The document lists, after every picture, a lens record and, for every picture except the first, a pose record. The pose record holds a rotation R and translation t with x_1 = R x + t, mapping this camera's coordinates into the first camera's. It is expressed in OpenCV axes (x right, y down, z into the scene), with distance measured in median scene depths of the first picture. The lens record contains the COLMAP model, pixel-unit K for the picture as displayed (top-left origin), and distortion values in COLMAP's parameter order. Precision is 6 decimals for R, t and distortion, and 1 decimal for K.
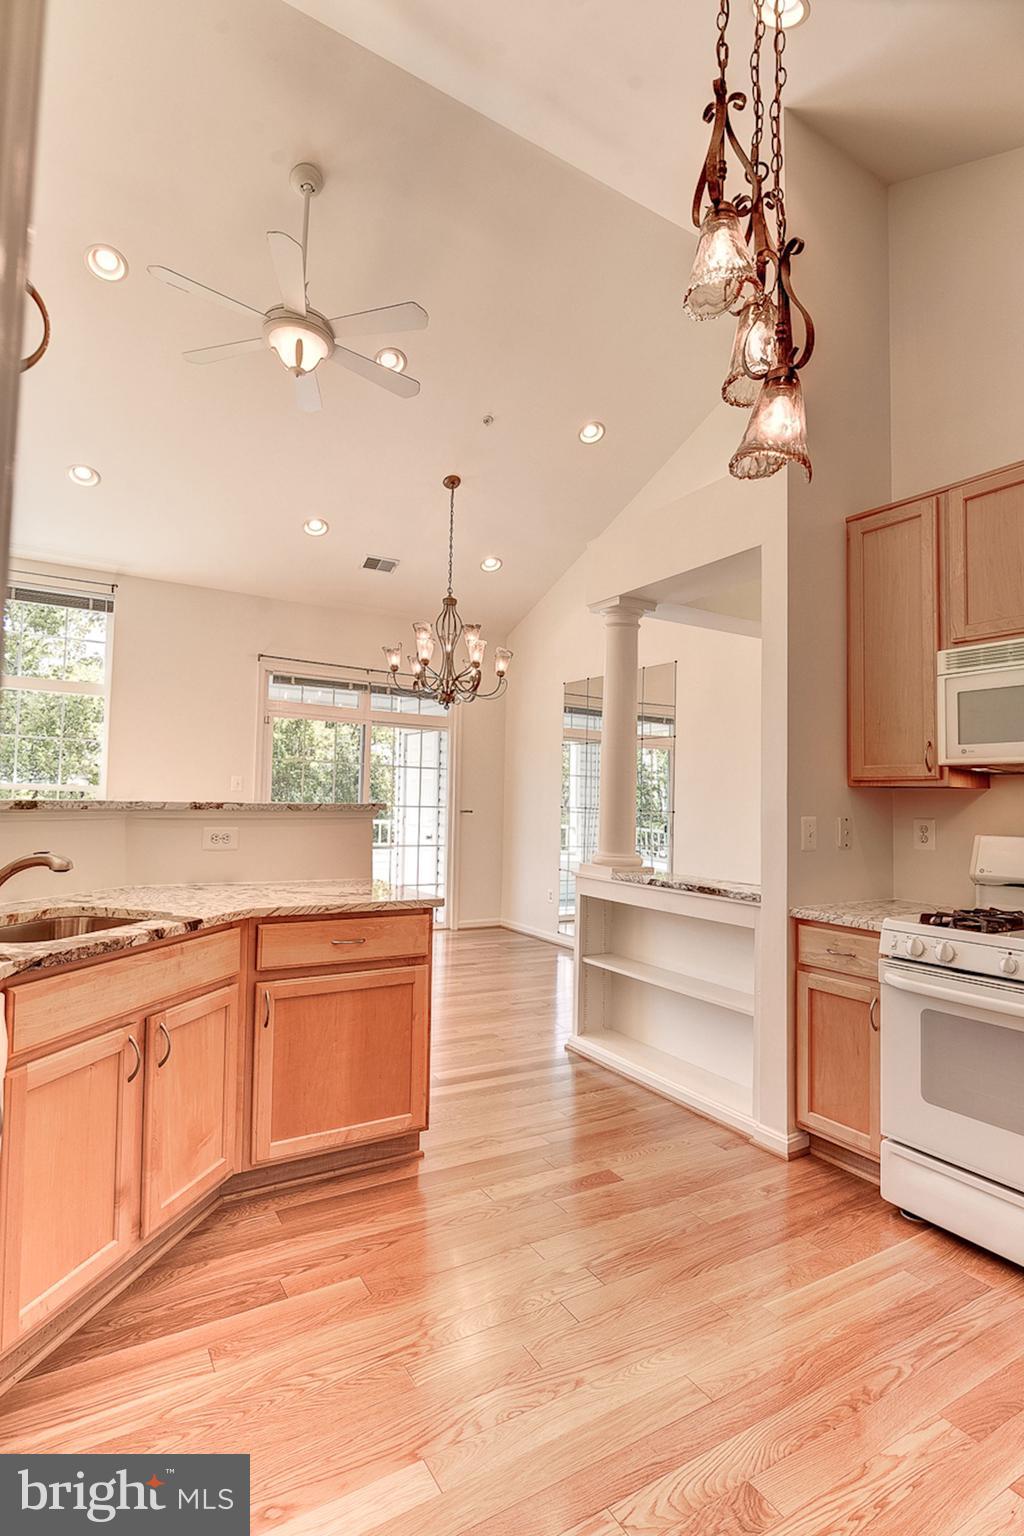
lens RADIAL K [[762.9, 0, 512.7], [0, 762.9, 760.7], [0, 0, 1]] dist [-0.005366, -0.000711]
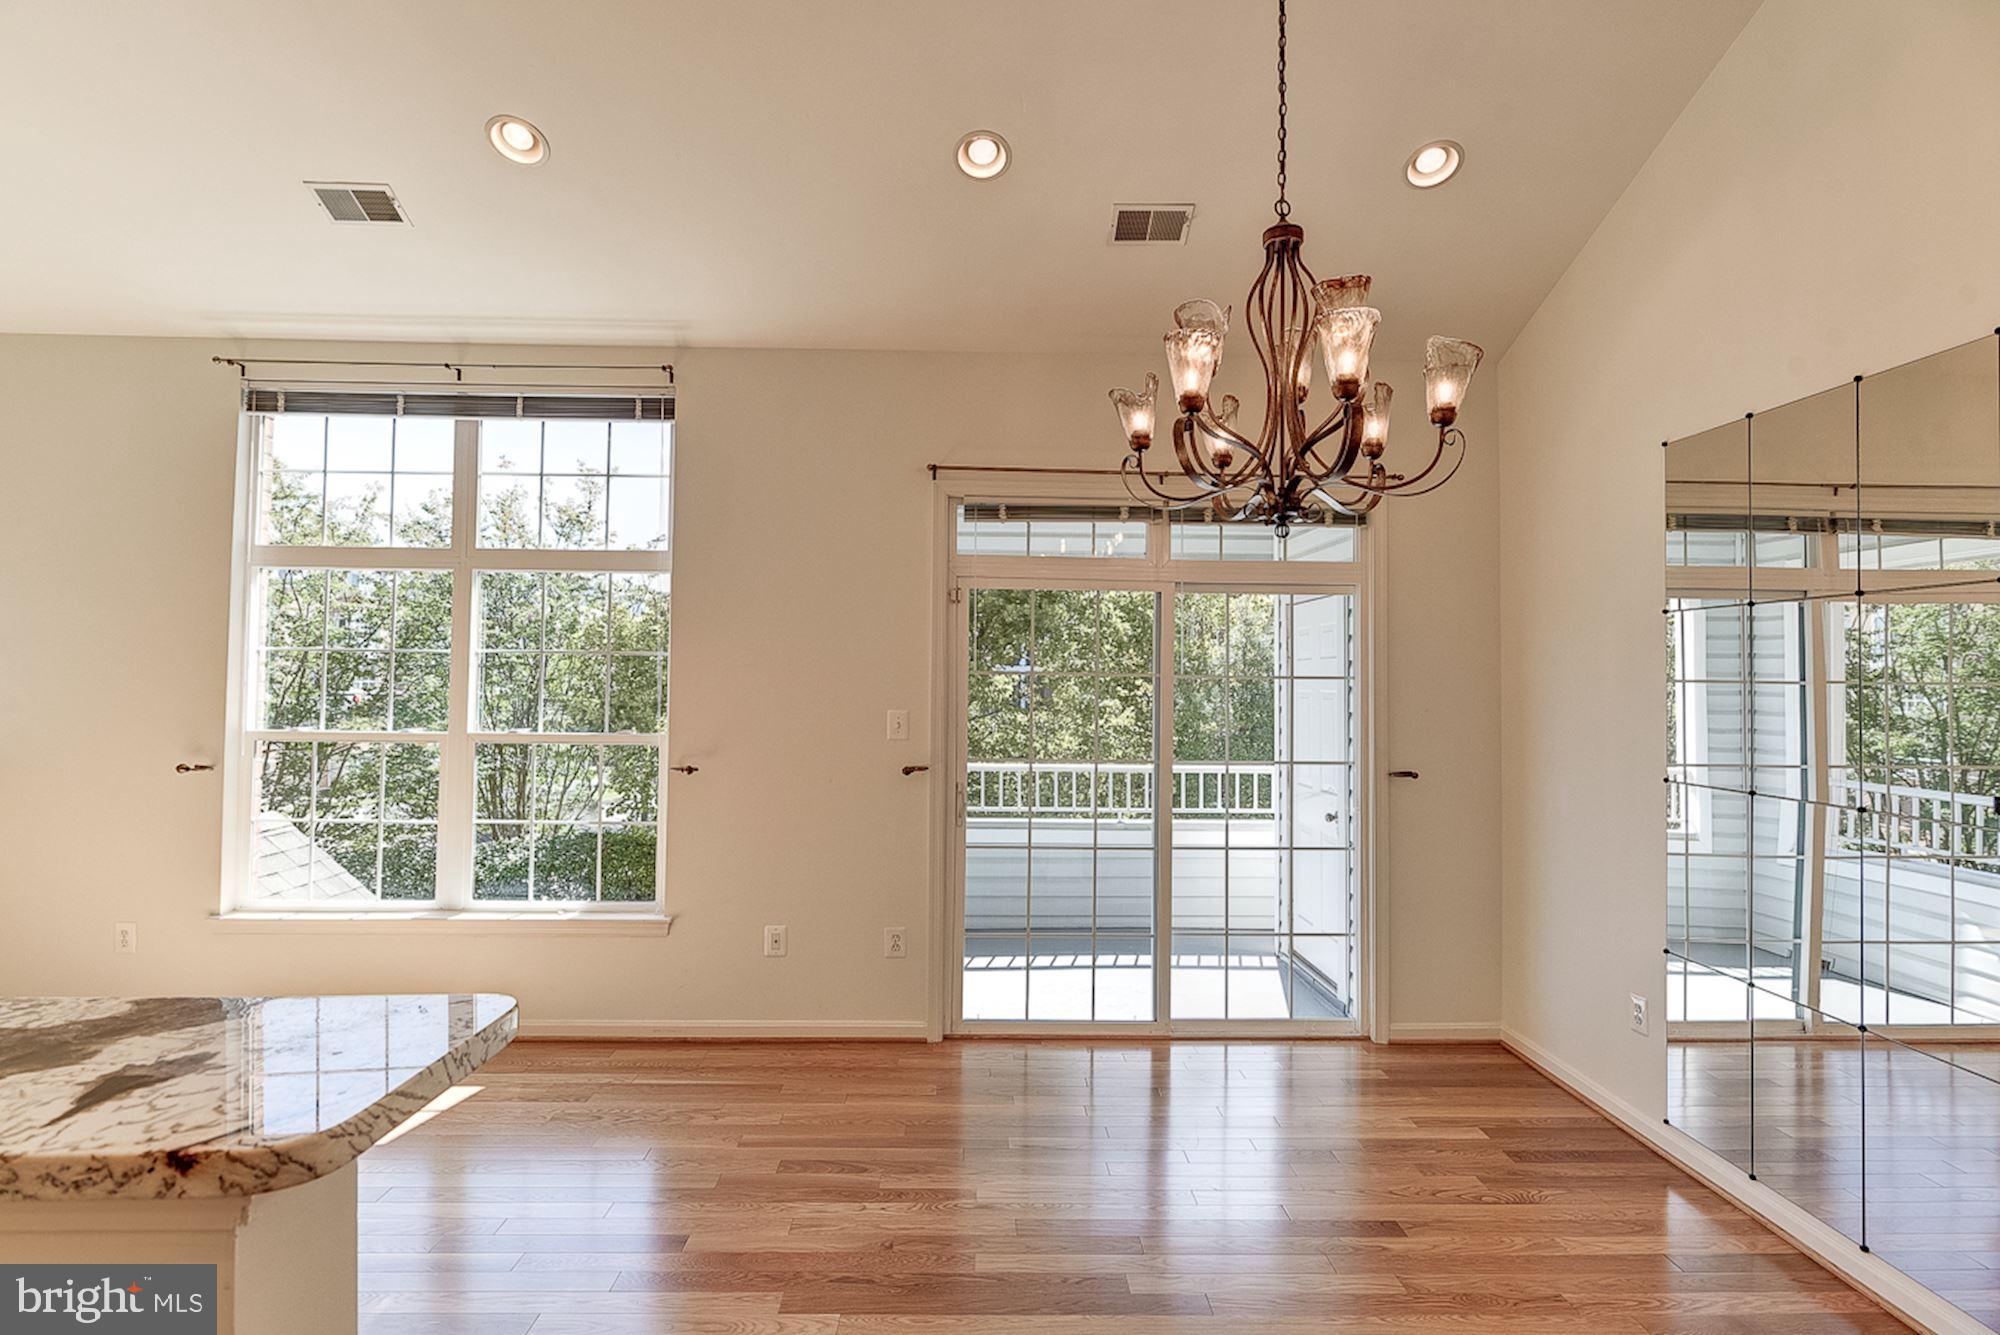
lens RADIAL K [[993.3, 0, 981.5], [0, 993.3, 667.8], [0, 0, 1]] dist [-0.005366, -0.000711]
pose [[0.860651, -0.027526, -0.508451, 0.057994], [0.040310, 0.999087, 0.014145, -0.032405], [0.507597, -0.032670, 0.860975, 1.028574]]
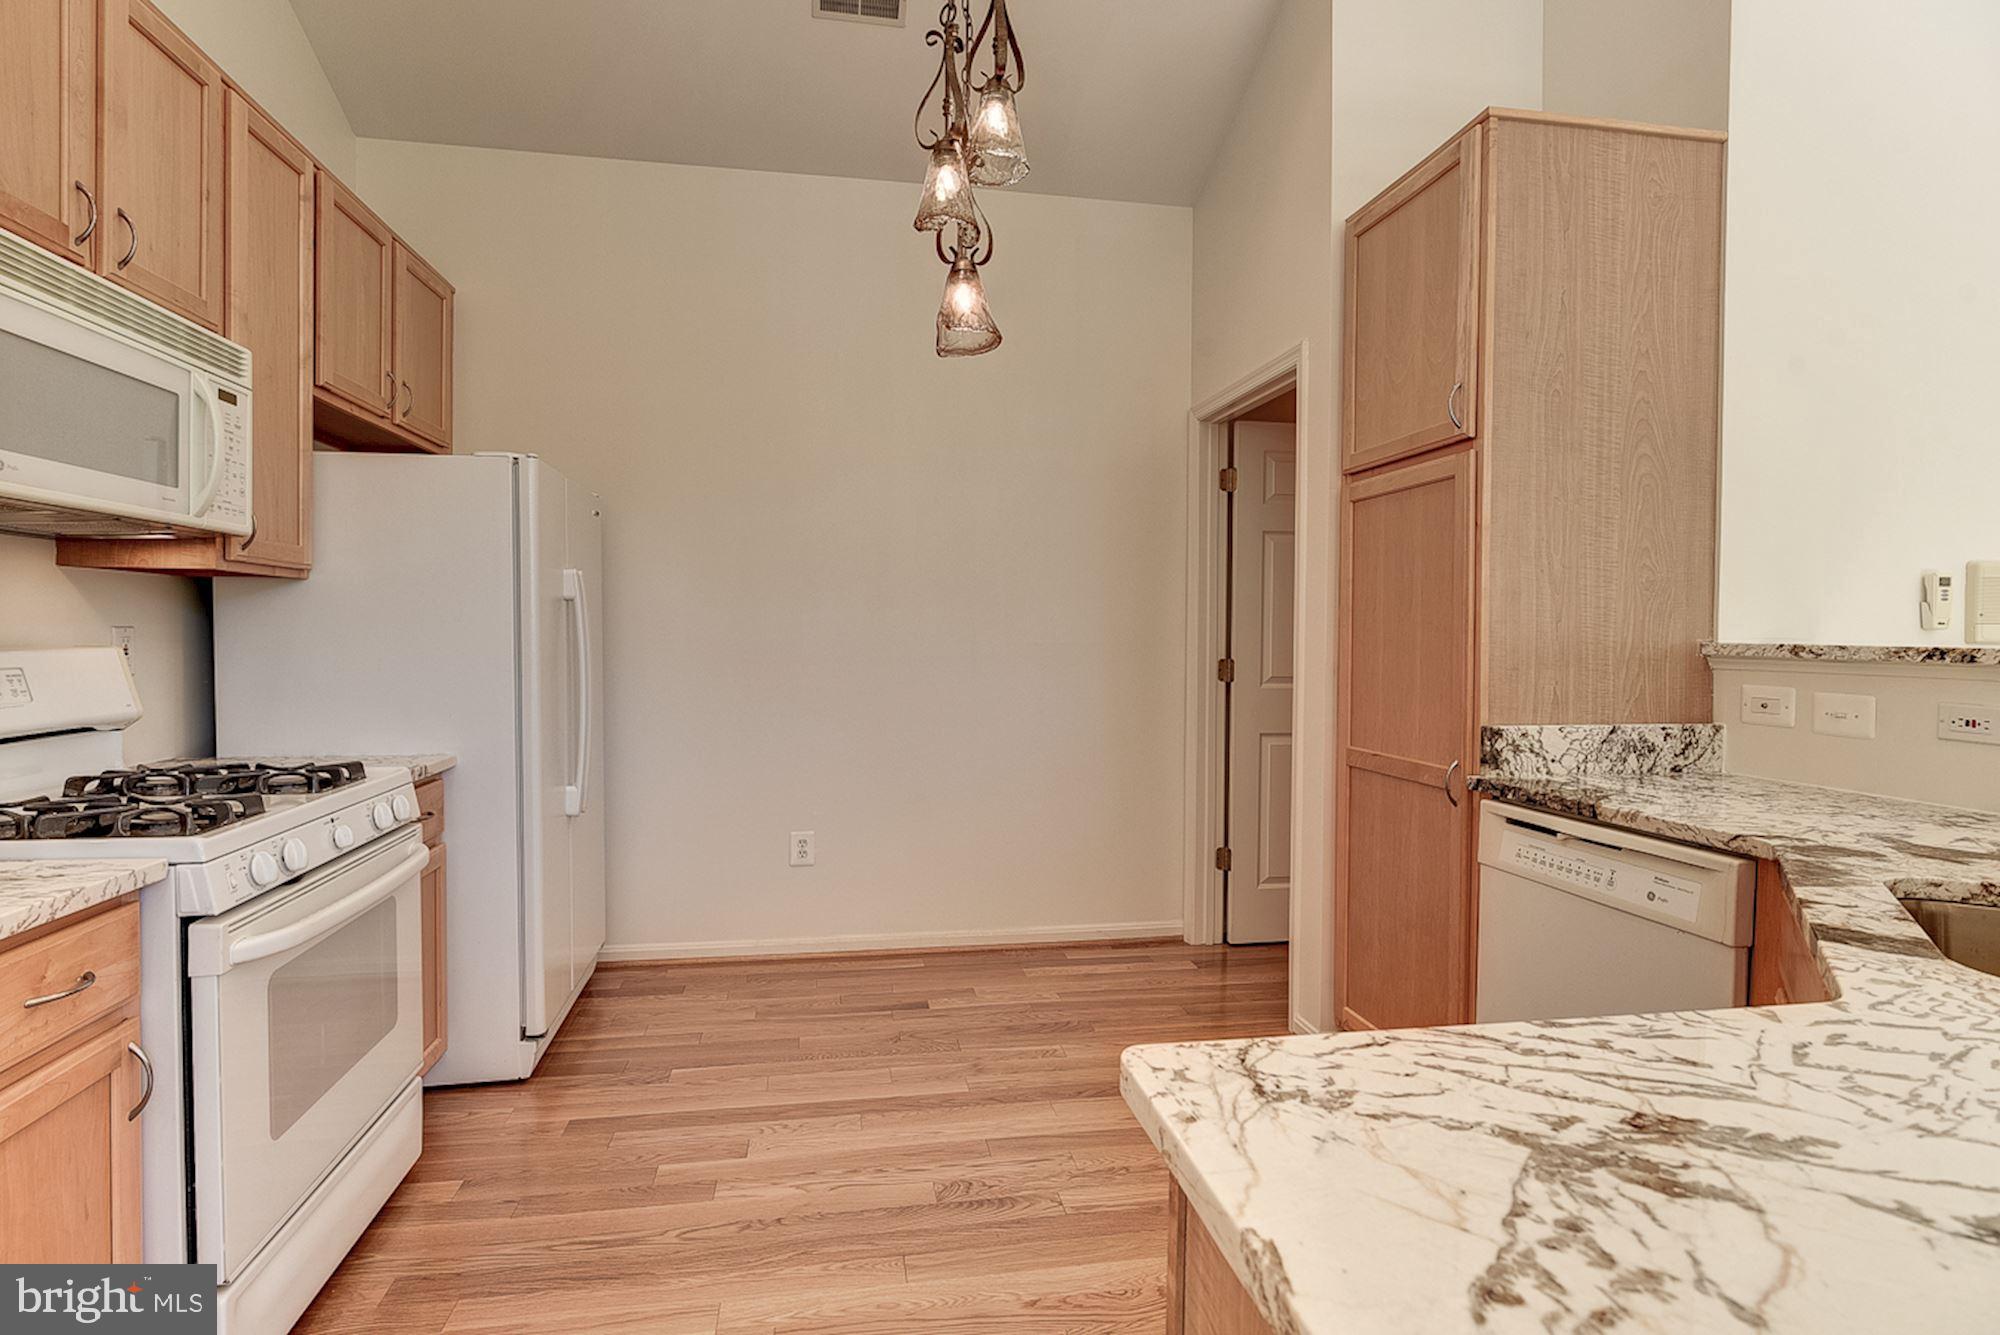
lens RADIAL K [[993.3, 0, 990.8], [0, 993.3, 651.1], [0, 0, 1]] dist [-0.005366, -0.000711]
pose [[-0.926241, -0.043193, 0.374449, -0.148675], [-0.056354, 0.998116, -0.024265, 0.071186], [-0.372695, -0.043576, -0.926930, 1.203970]]
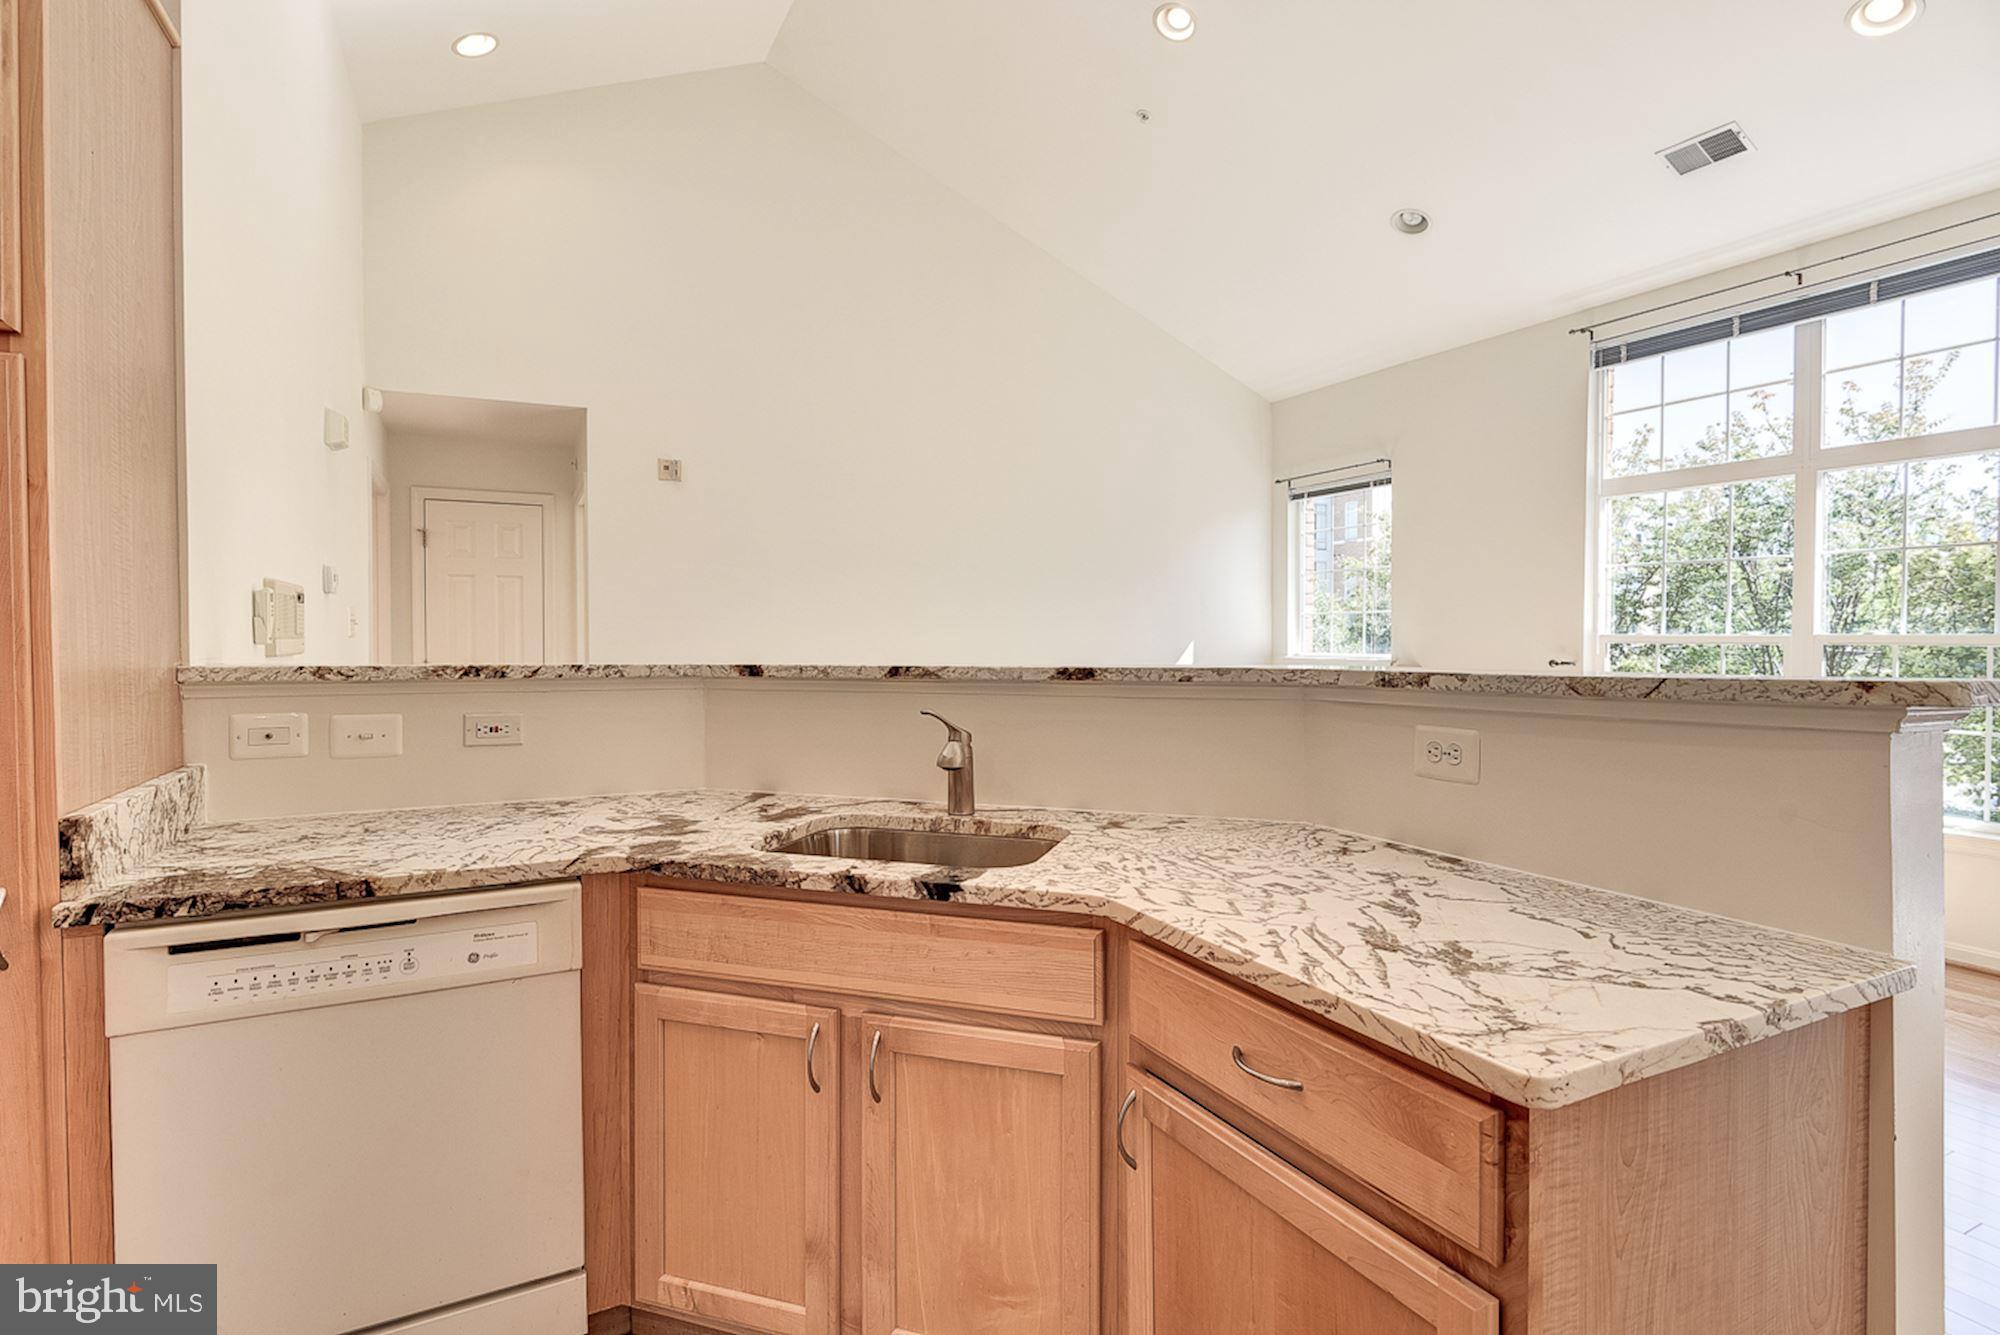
lens RADIAL K [[993.3, 0, 986.5], [0, 993.3, 656.7], [0, 0, 1]] dist [-0.005366, -0.000711]
pose [[-0.087954, -0.007506, -0.996096, 0.224797], [0.052084, 0.998569, -0.012123, 0.039570], [0.994762, -0.052947, -0.087437, 0.805120]]
